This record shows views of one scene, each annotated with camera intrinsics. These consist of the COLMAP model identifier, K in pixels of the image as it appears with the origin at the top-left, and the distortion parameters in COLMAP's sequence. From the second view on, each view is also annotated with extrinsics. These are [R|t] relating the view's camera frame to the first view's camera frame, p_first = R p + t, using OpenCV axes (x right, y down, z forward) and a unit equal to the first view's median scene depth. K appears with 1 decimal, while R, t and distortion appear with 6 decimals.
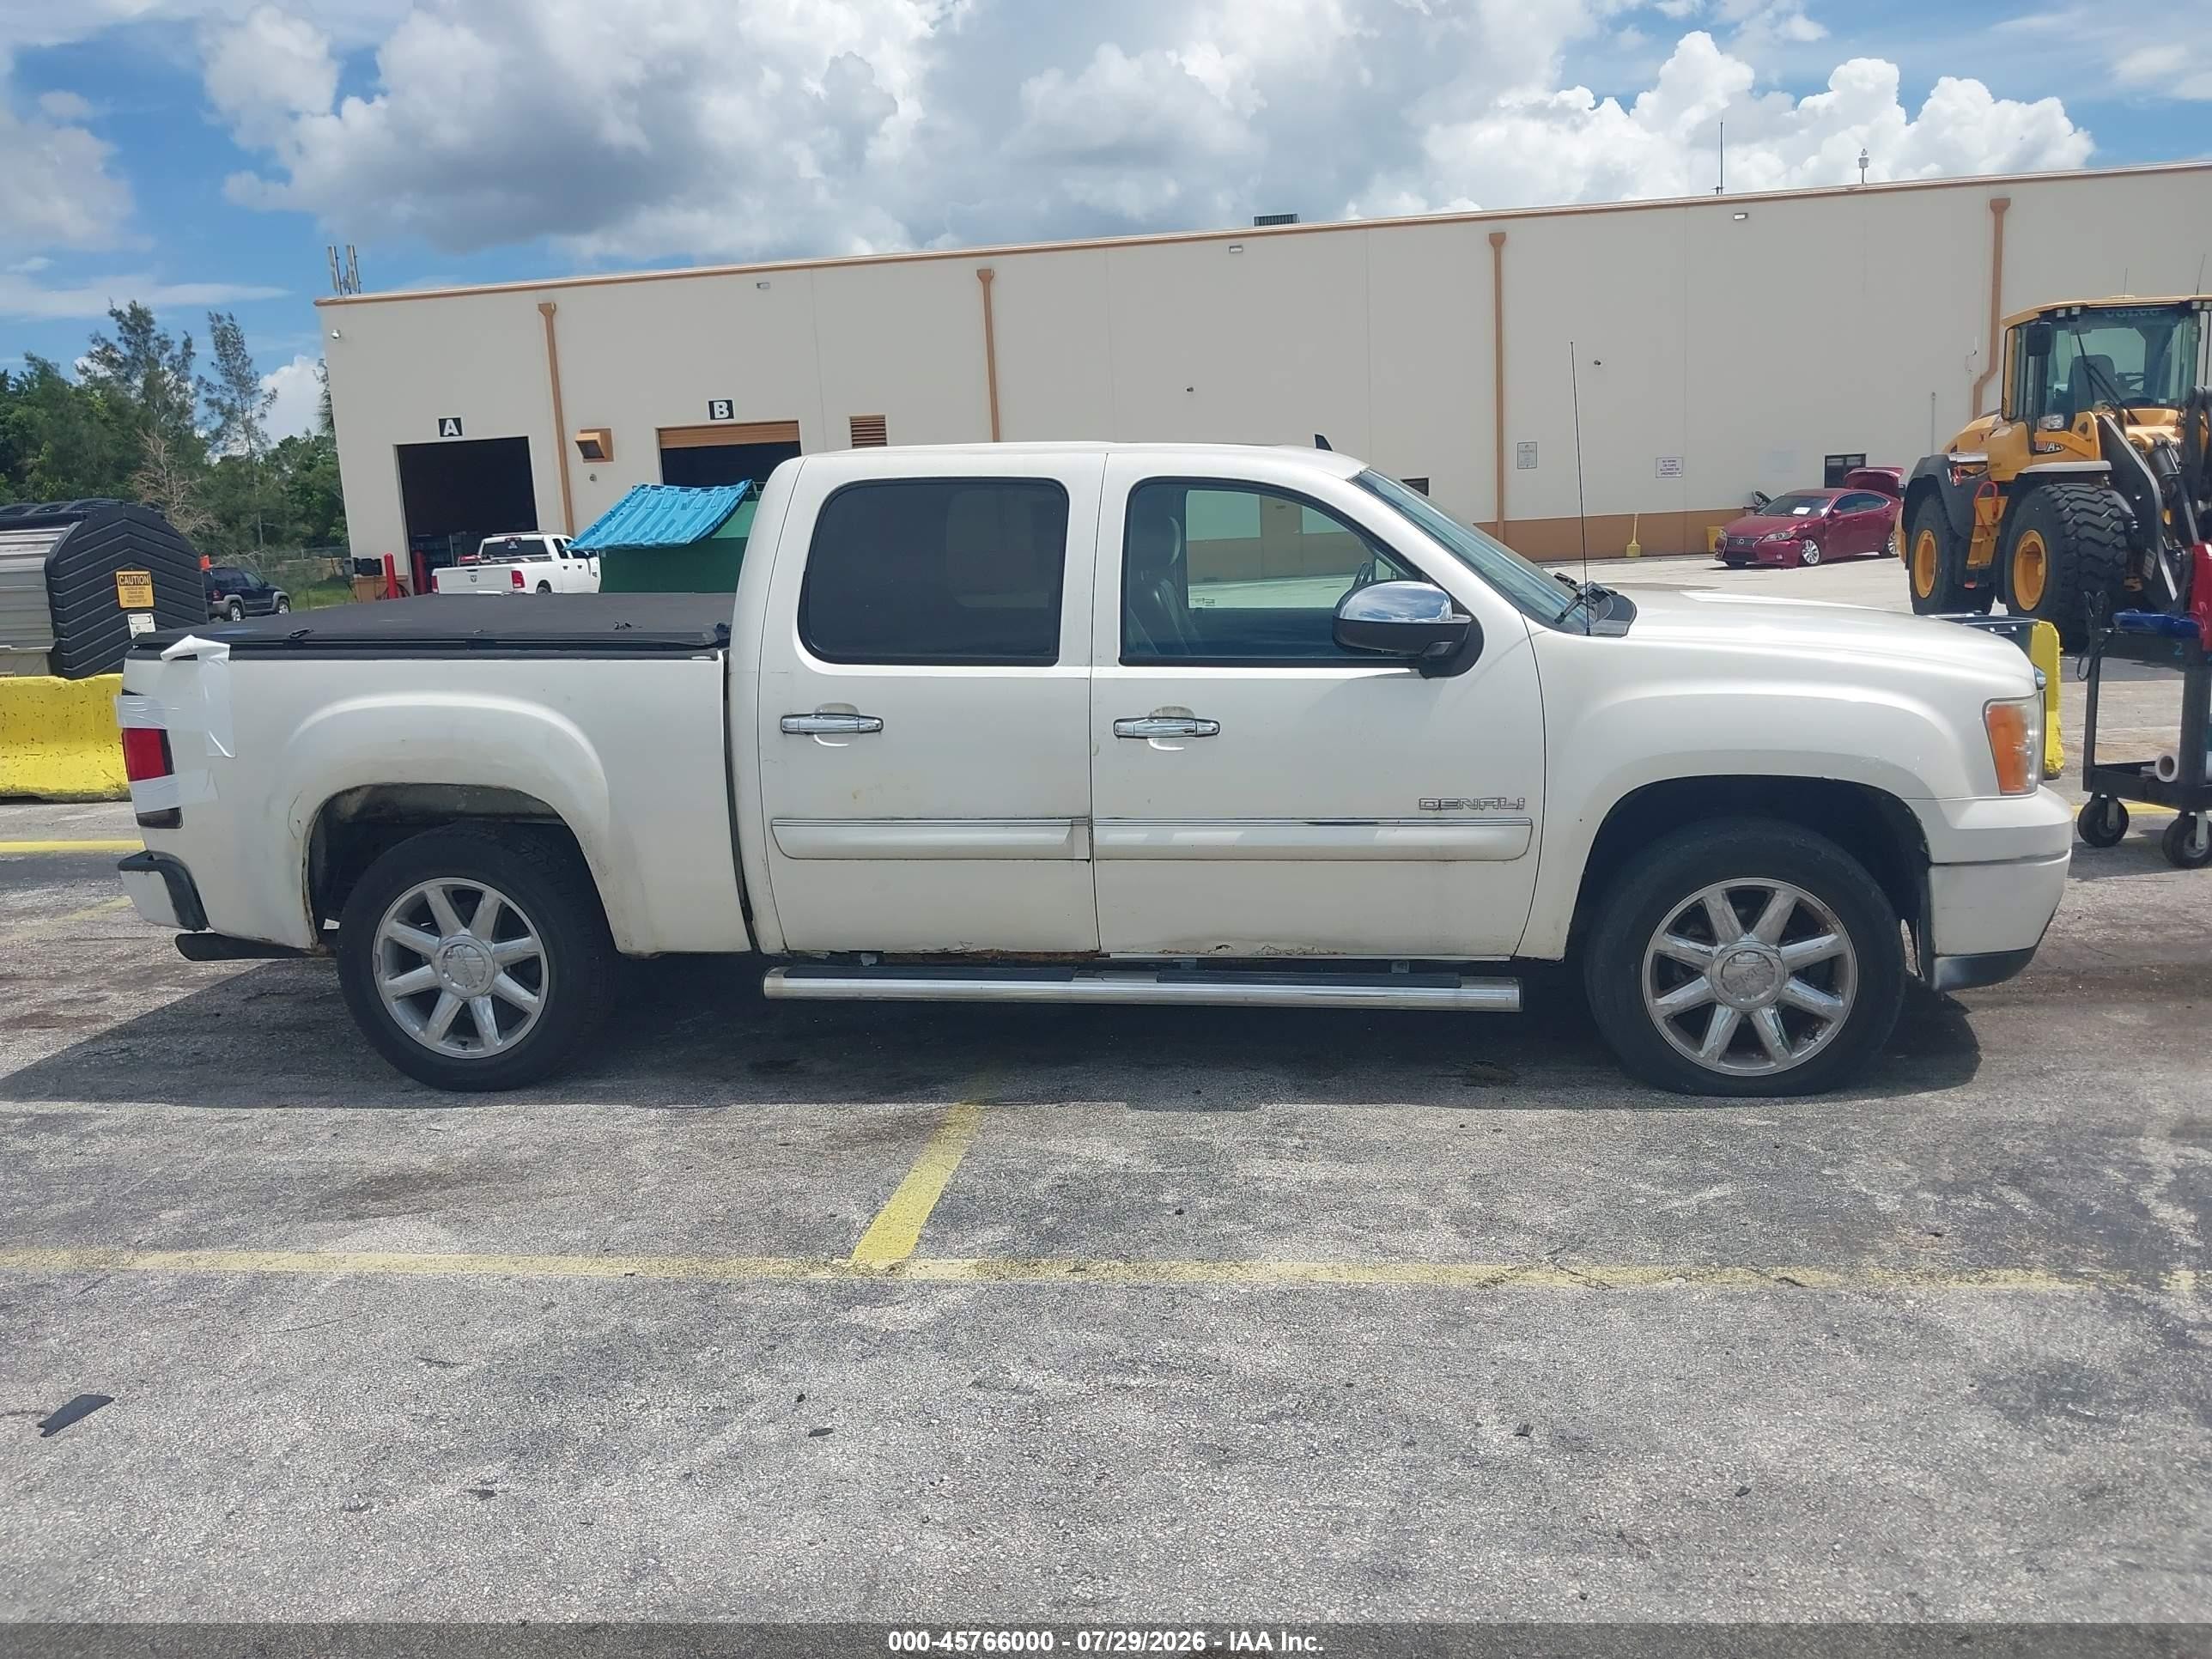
lens RADIAL K [[1788.7, 0, 1135.0], [0, 1788.7, 819.7], [0, 0, 1]] dist [0.005921, -0.020440]
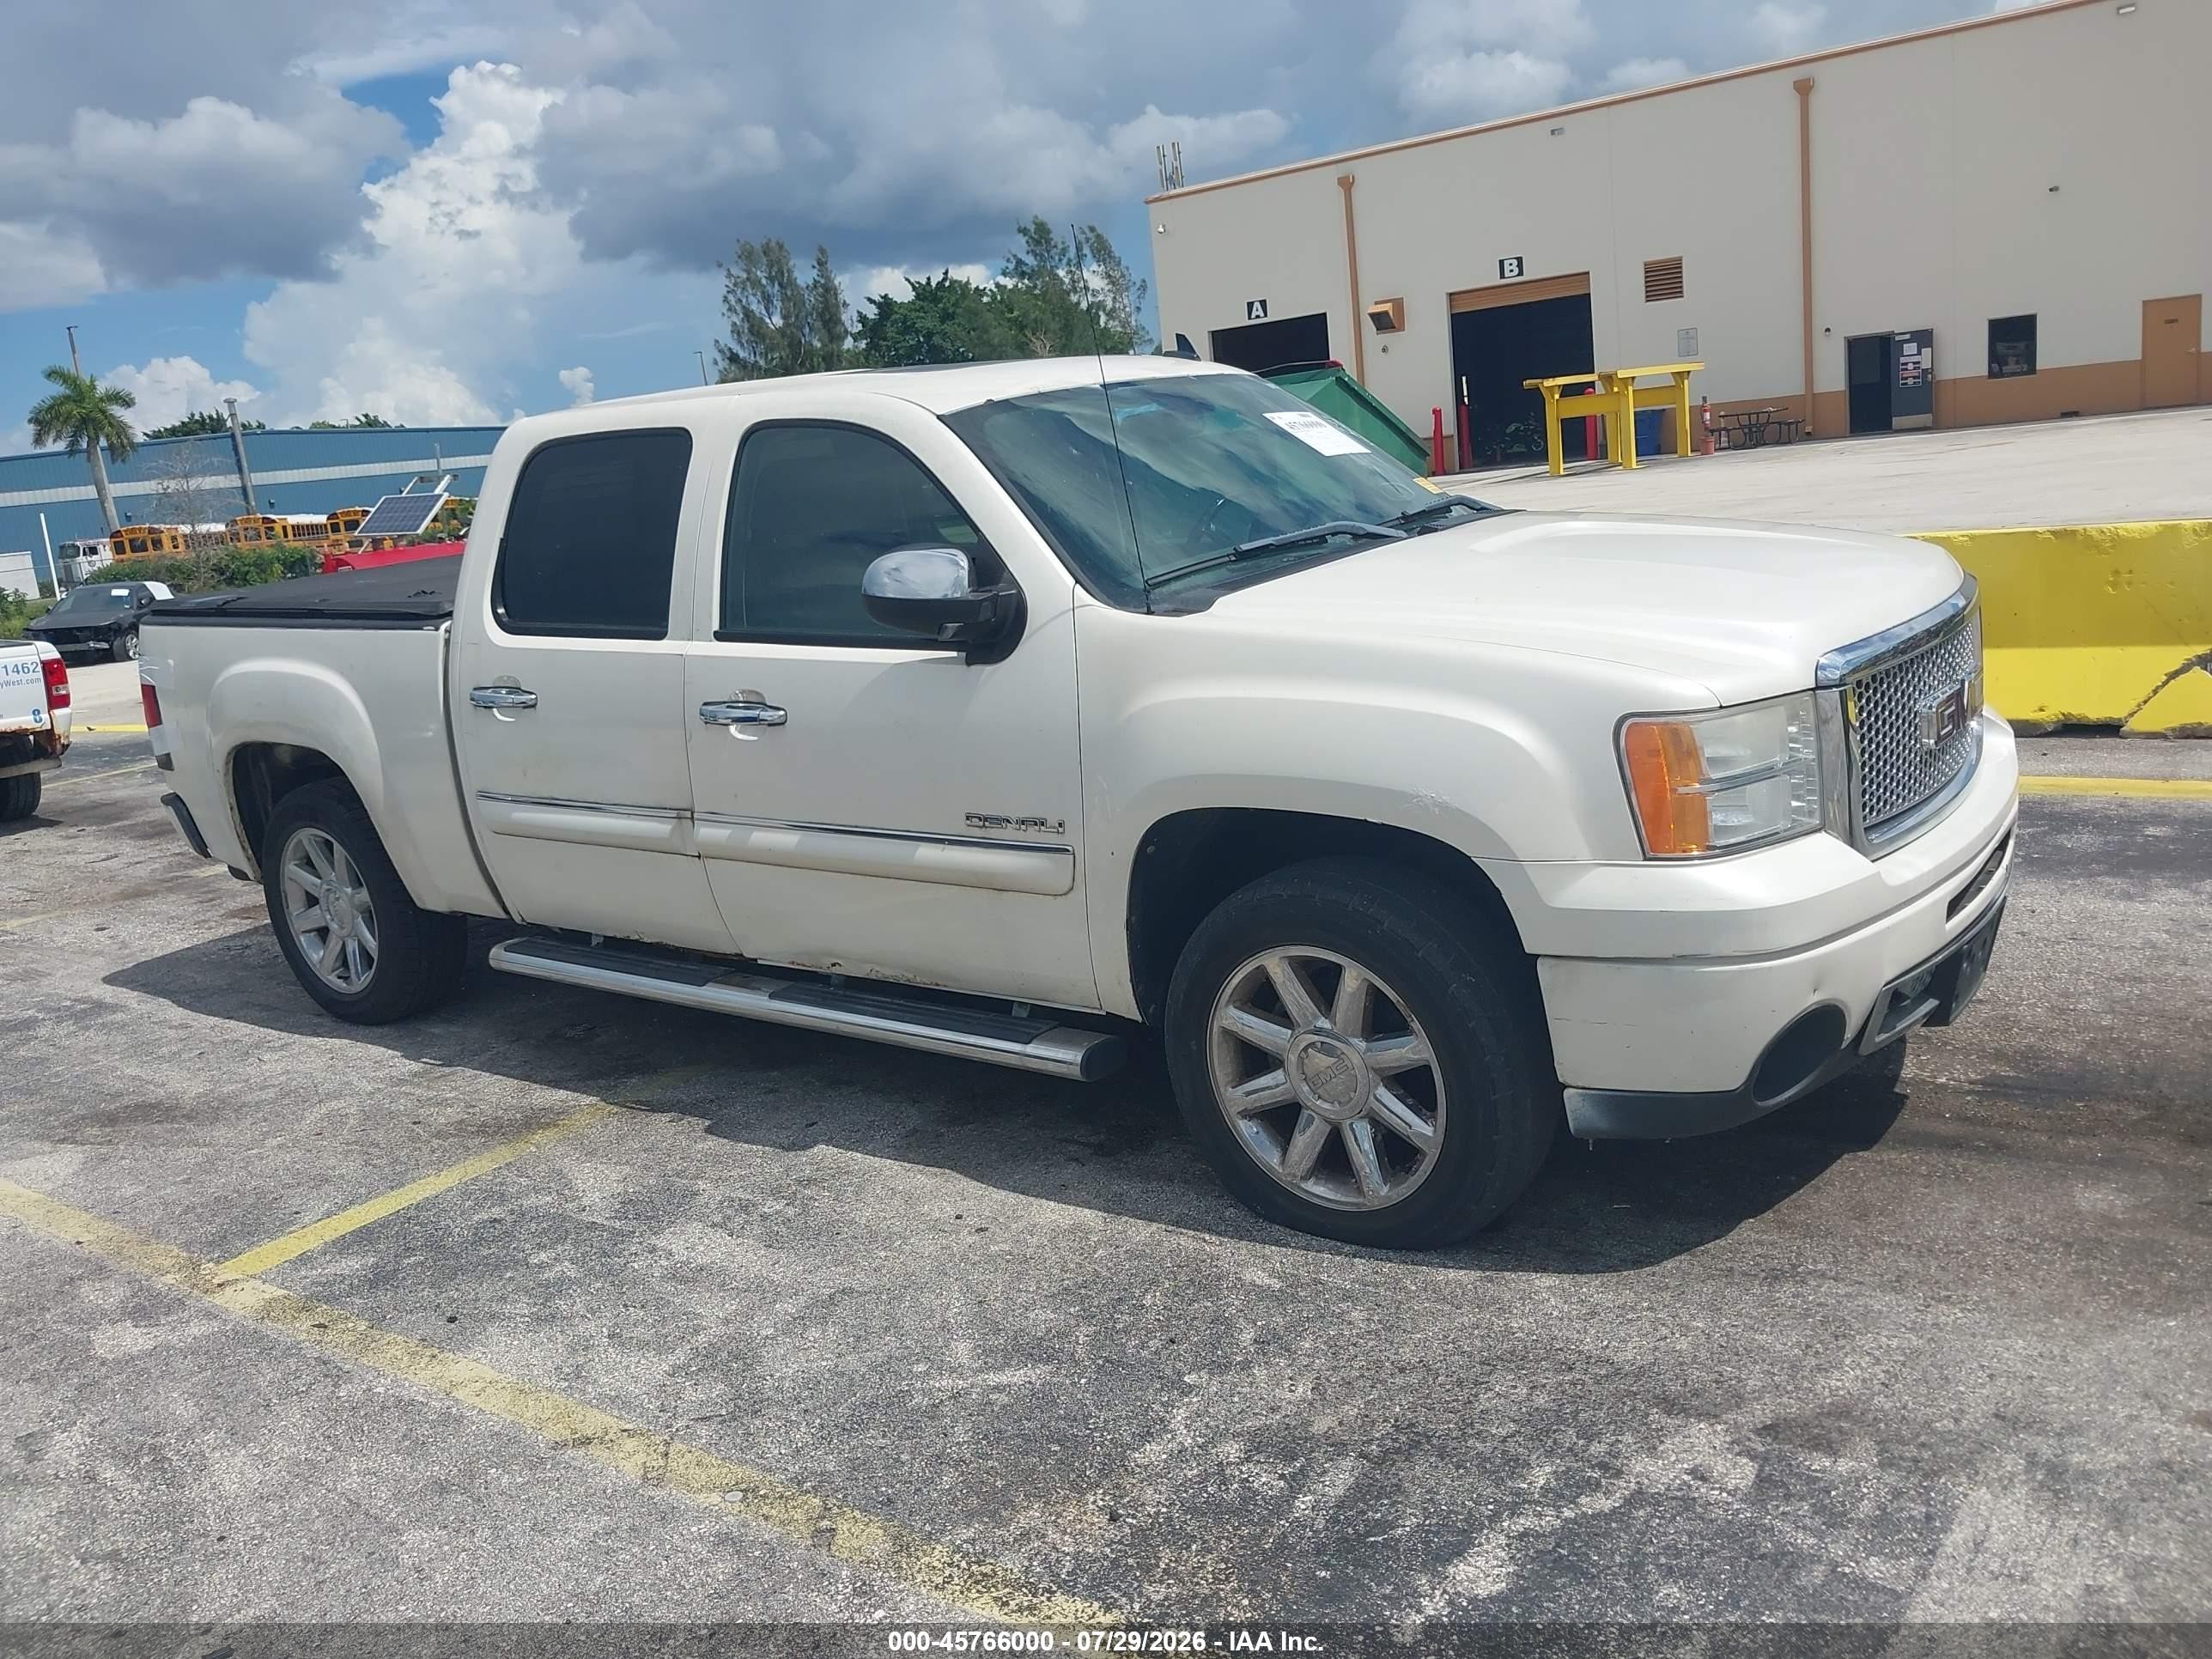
lens RADIAL K [[1788.7, 0, 1135.0], [0, 1788.7, 819.7], [0, 0, 1]] dist [0.005921, -0.020440]
pose [[0.872021, 0.056782, -0.486163, 0.612591], [-0.018111, 0.996311, 0.083880, -0.076679], [0.489133, -0.064340, 0.869833, 0.324205]]
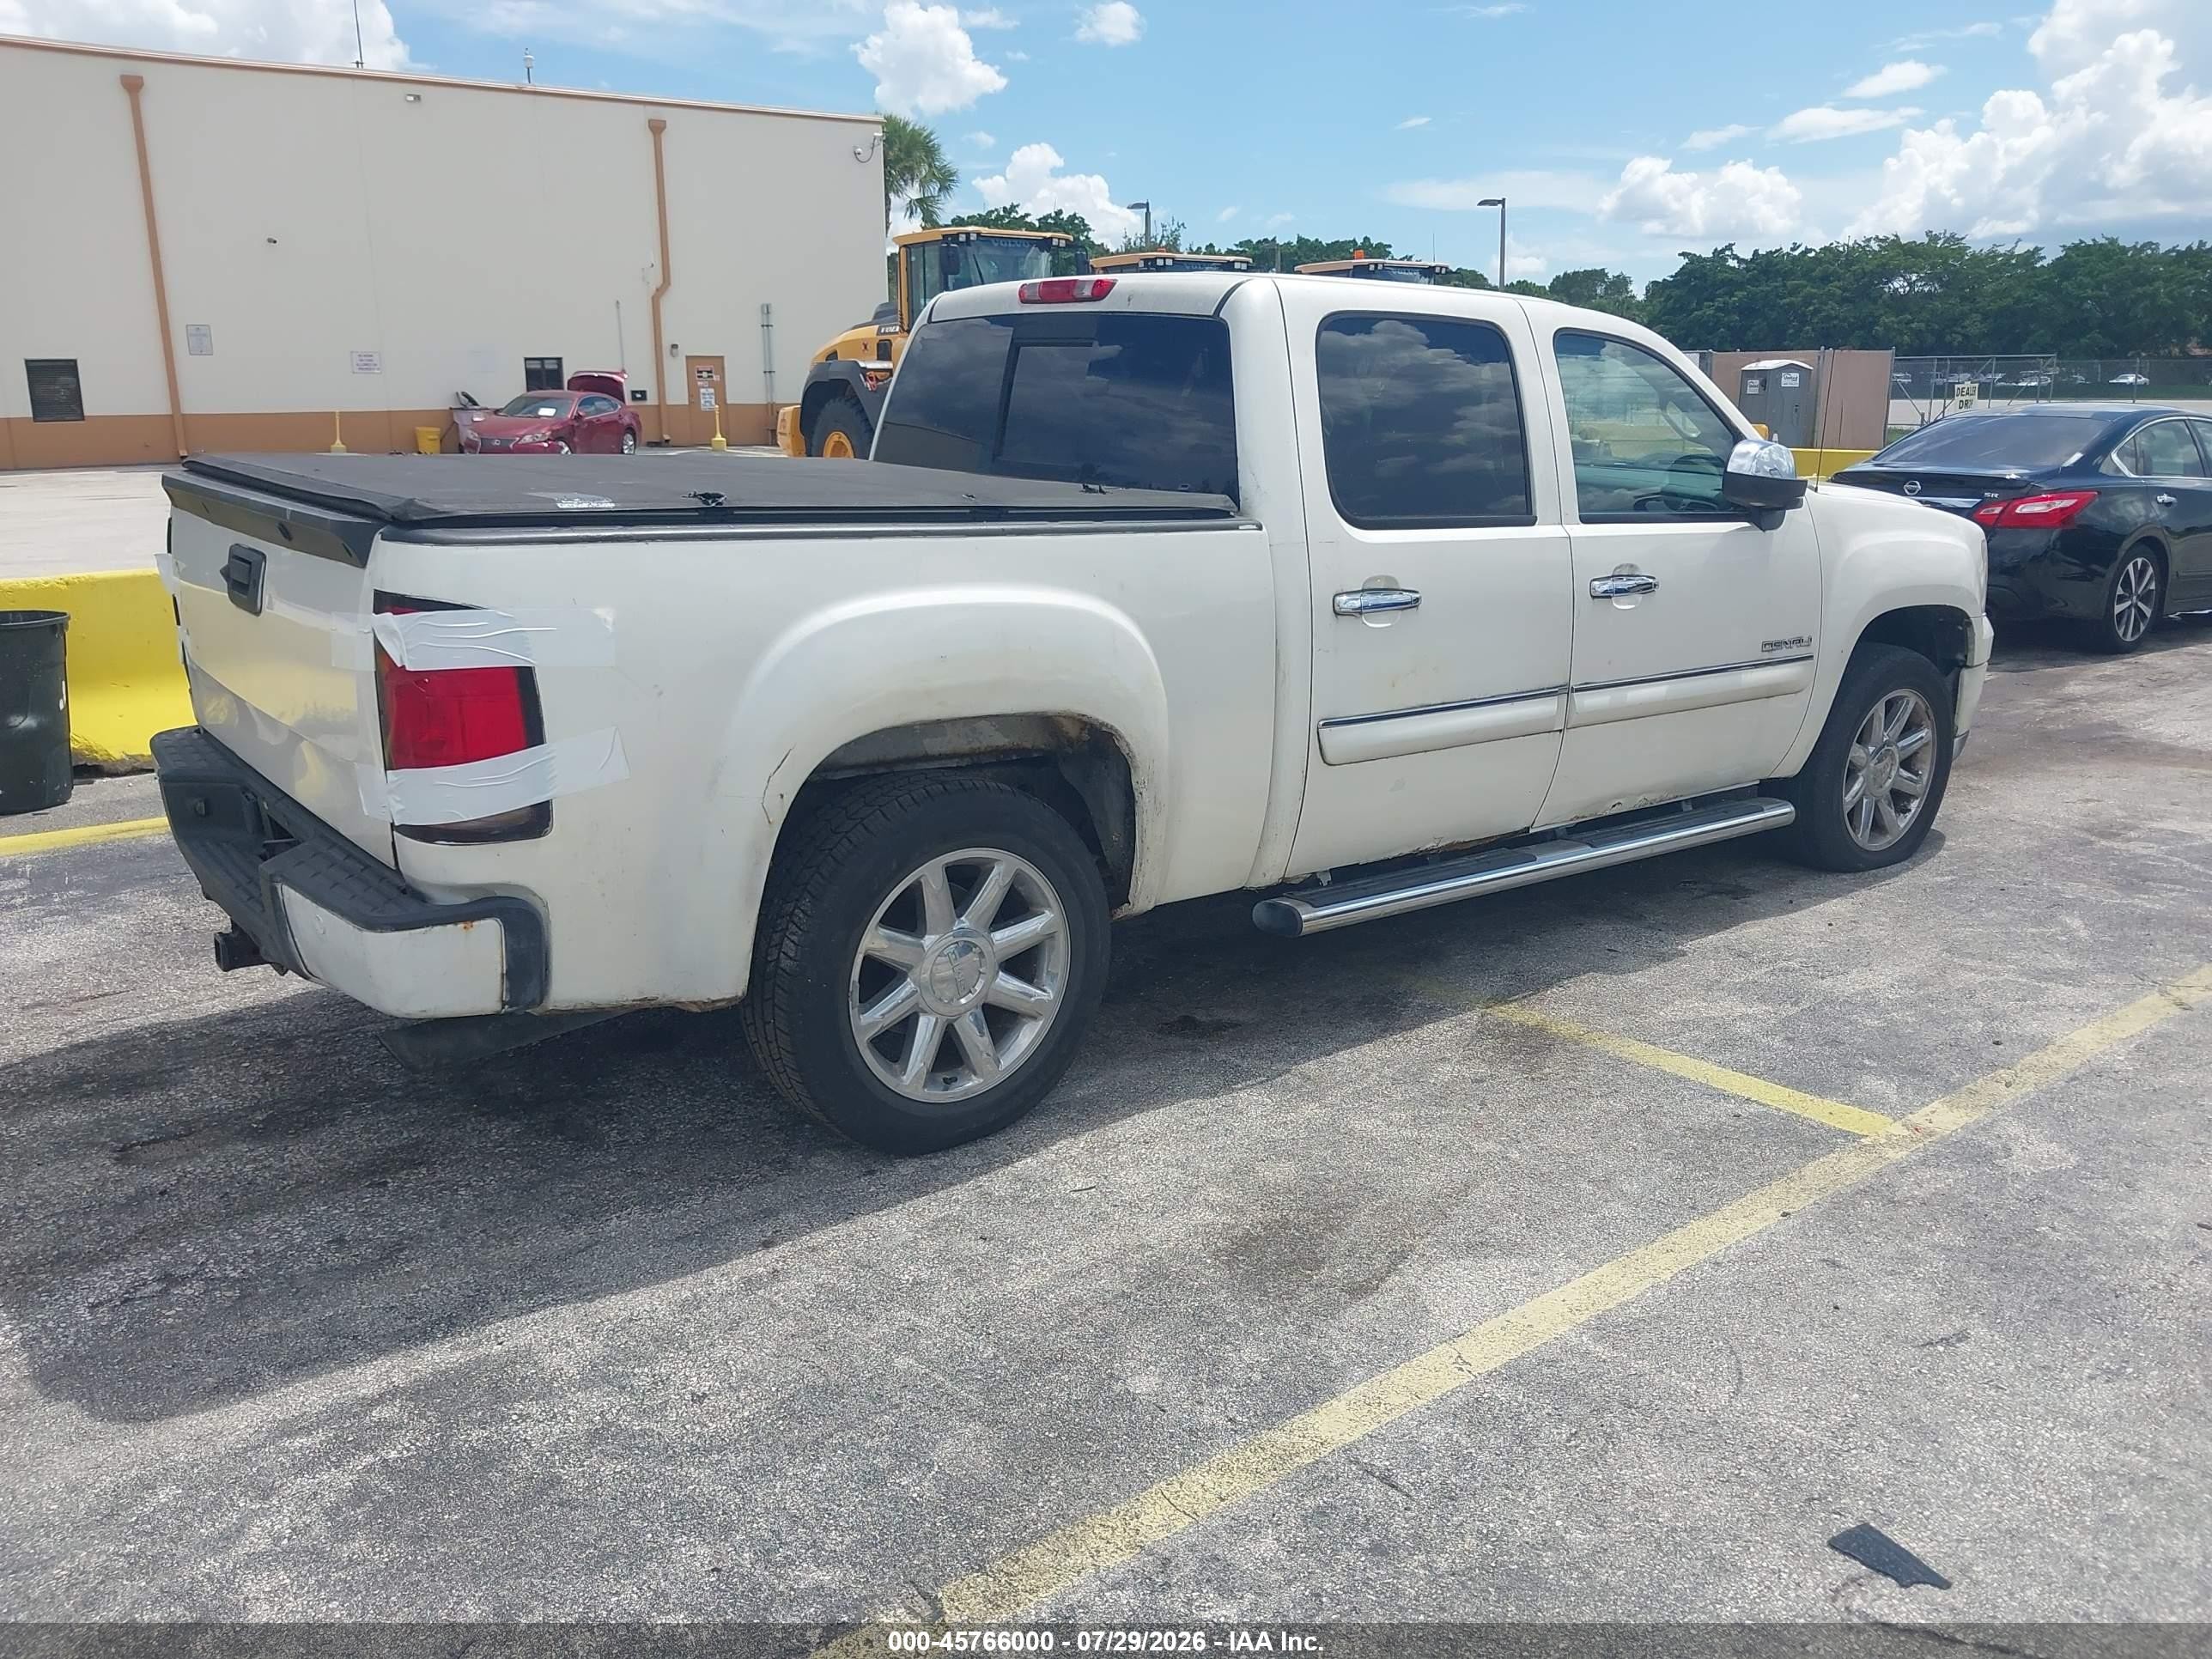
lens RADIAL K [[1788.7, 0, 1135.0], [0, 1788.7, 819.7], [0, 0, 1]] dist [0.005921, -0.020440]
pose [[0.693556, -0.130473, 0.708489, -0.882315], [0.096167, 0.991429, 0.088438, -0.036571], [-0.713956, 0.006796, 0.700158, 0.493048]]
